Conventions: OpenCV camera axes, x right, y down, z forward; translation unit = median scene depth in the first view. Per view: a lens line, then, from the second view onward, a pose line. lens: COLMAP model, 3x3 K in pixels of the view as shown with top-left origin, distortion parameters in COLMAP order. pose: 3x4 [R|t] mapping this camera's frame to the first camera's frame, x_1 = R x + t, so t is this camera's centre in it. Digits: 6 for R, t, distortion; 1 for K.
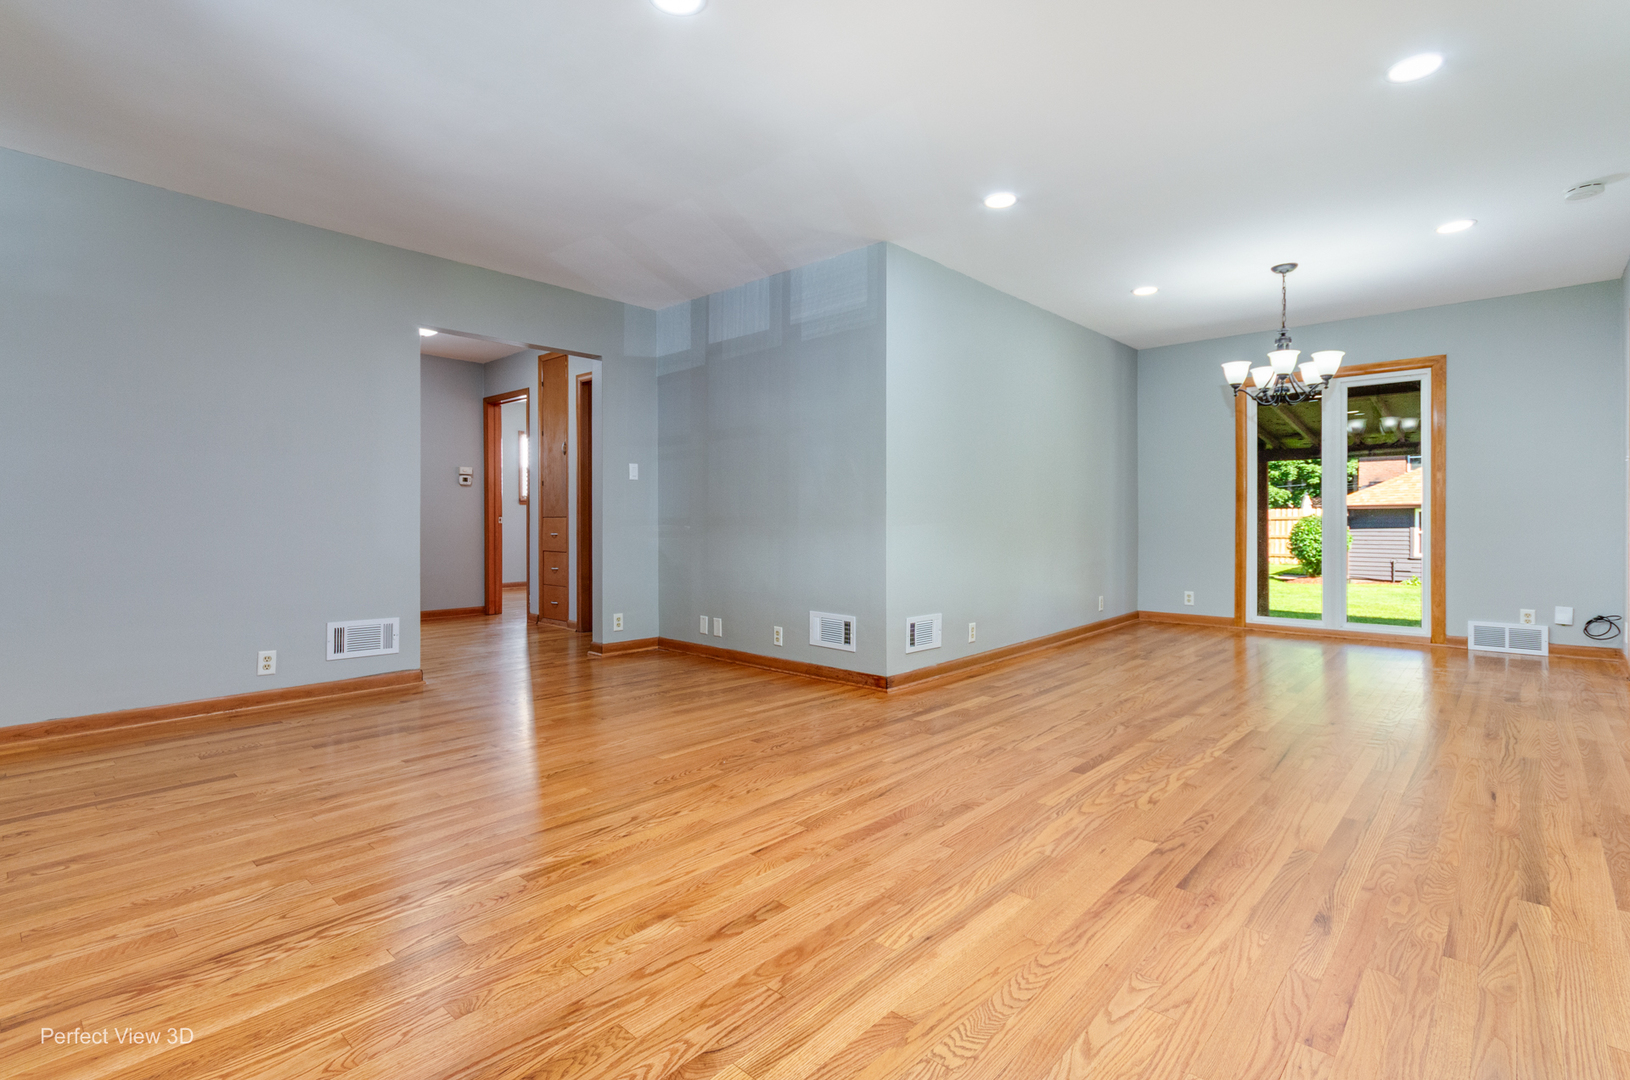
lens RADIAL K [[773.2, 0, 802.8], [0, 773.2, 524.1], [0, 0, 1]] dist [0.004670, 0.000040]
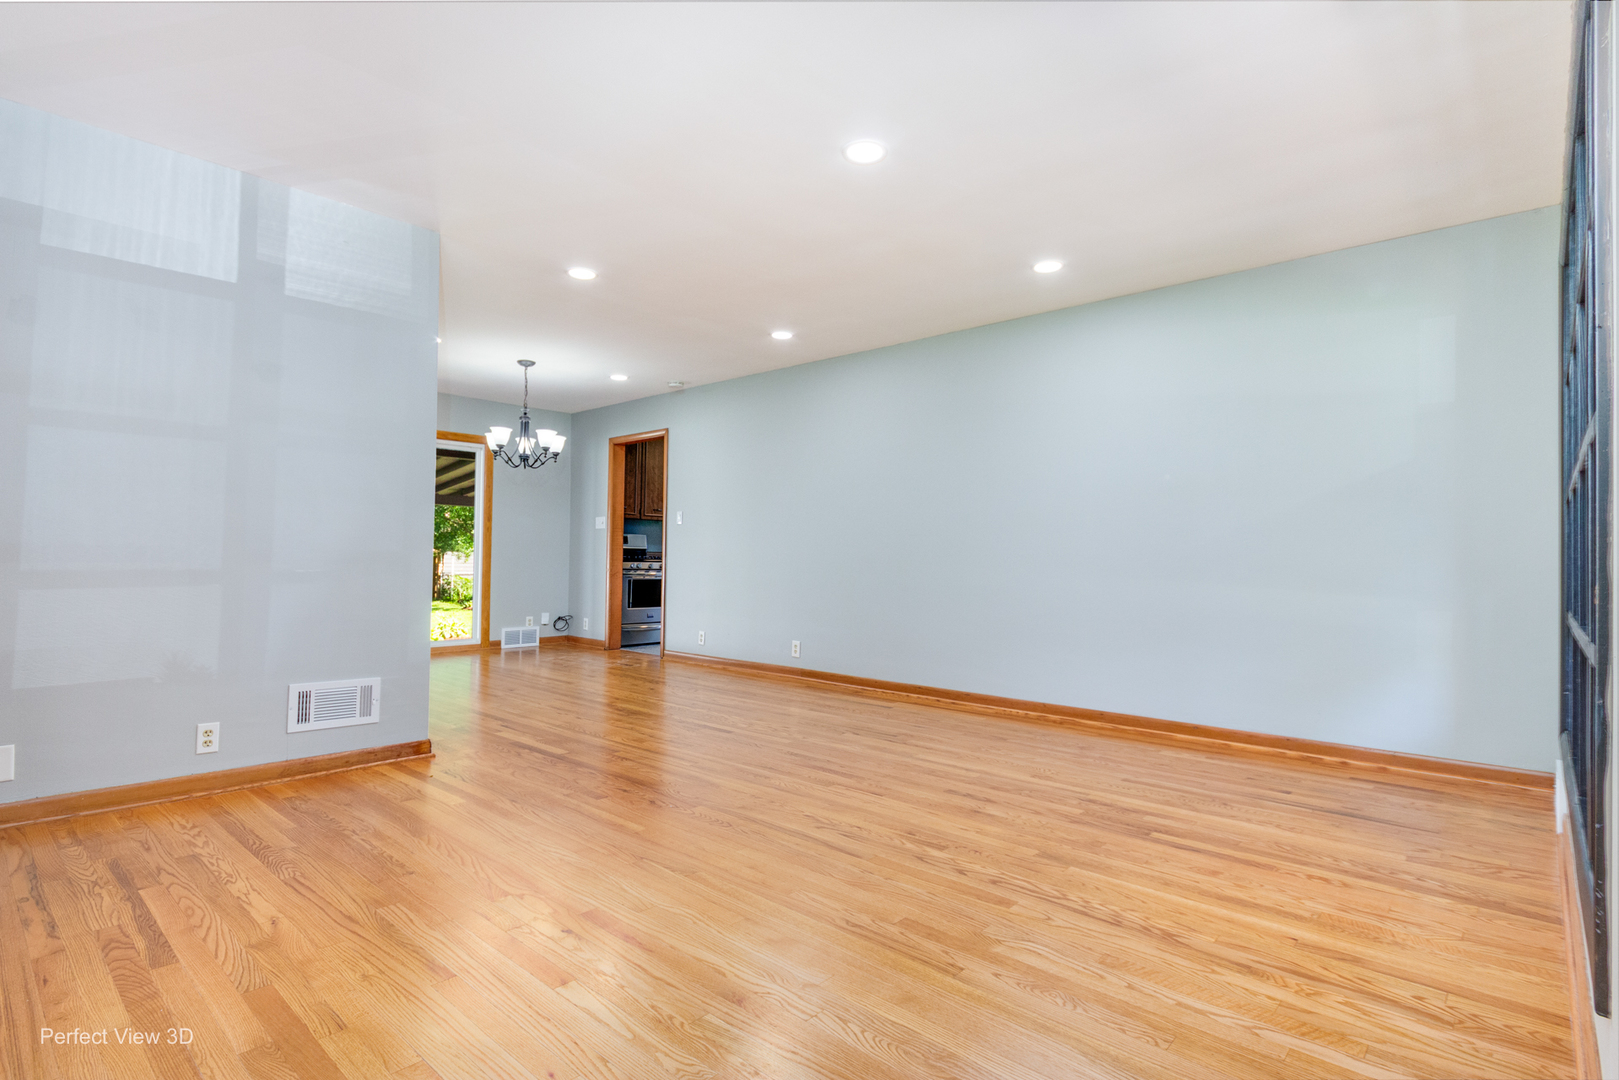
lens RADIAL K [[807.5, 0, 810.6], [0, 807.5, 554.4], [0, 0, 1]] dist [0.002462, -0.000593]
pose [[-0.021283, 0.008148, 0.999740, -0.737846], [-0.008690, 0.999928, -0.008334, -0.003308], [-0.999736, -0.008865, -0.021211, 0.552334]]
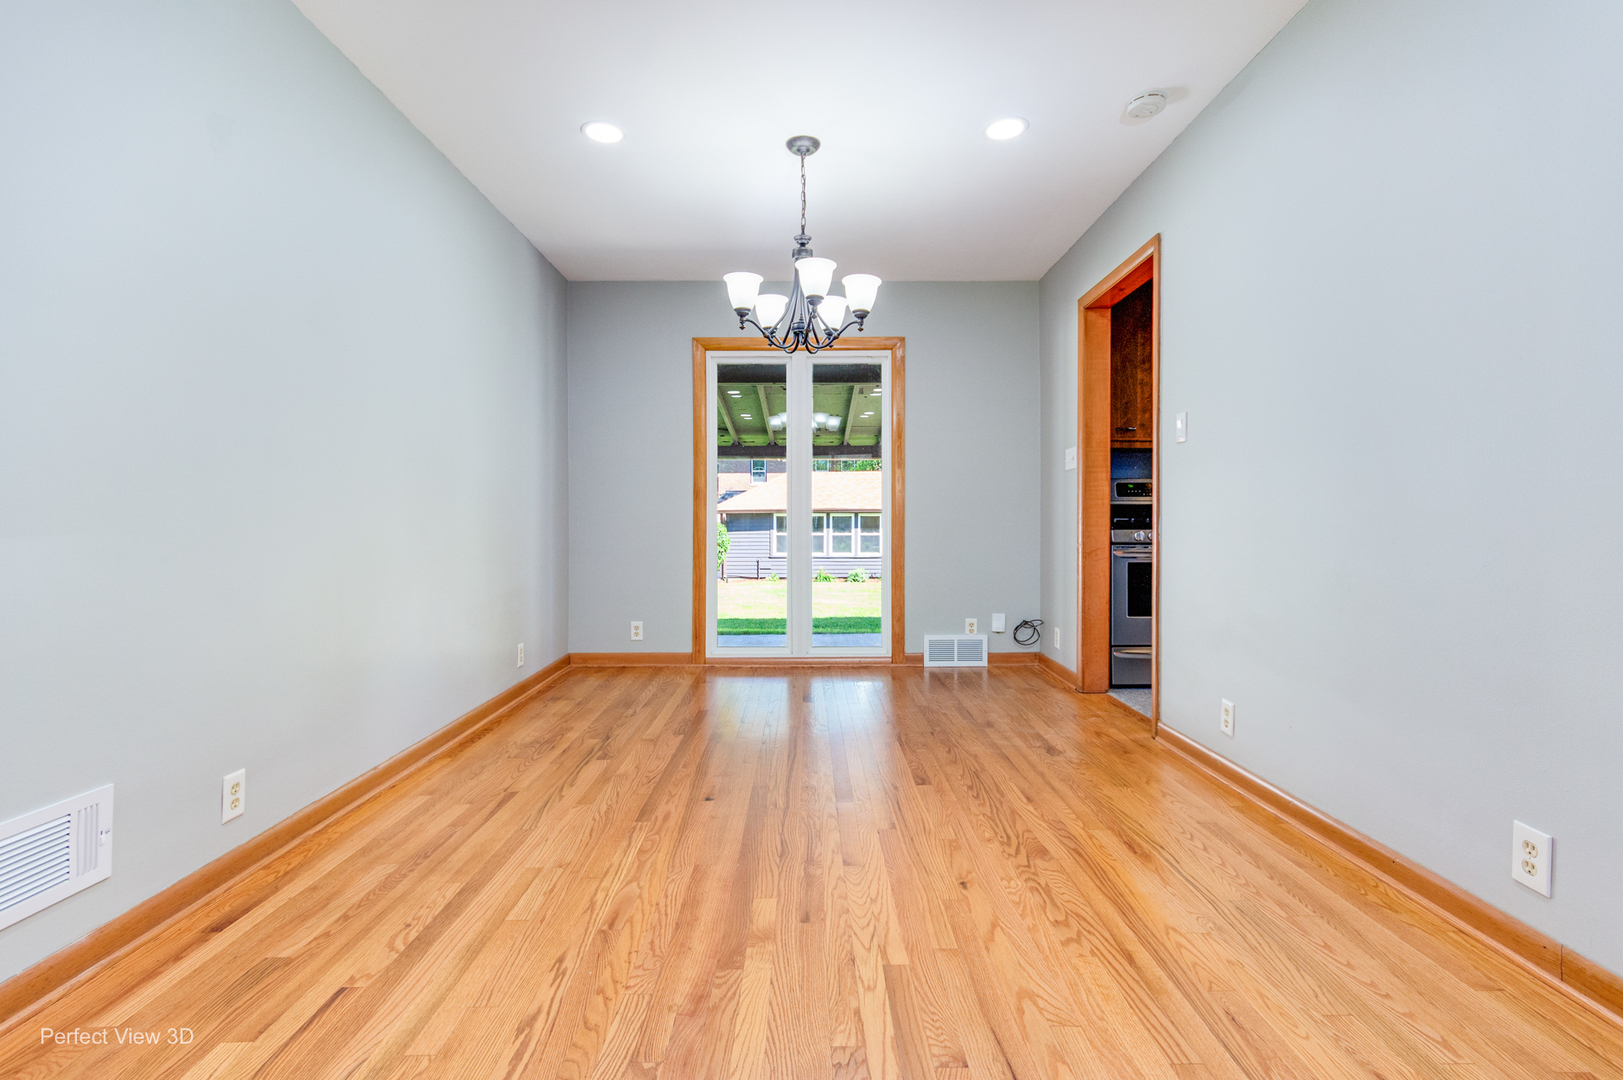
lens RADIAL K [[769.9, 0, 809.1], [0, 769.9, 528.2], [0, 0, 1]] dist [0.004670, 0.000040]
pose [[0.726455, -0.004592, 0.687199, 0.168503], [0.004033, 0.999989, 0.002418, -0.003213], [-0.687202, 0.001015, 0.726466, 0.516577]]
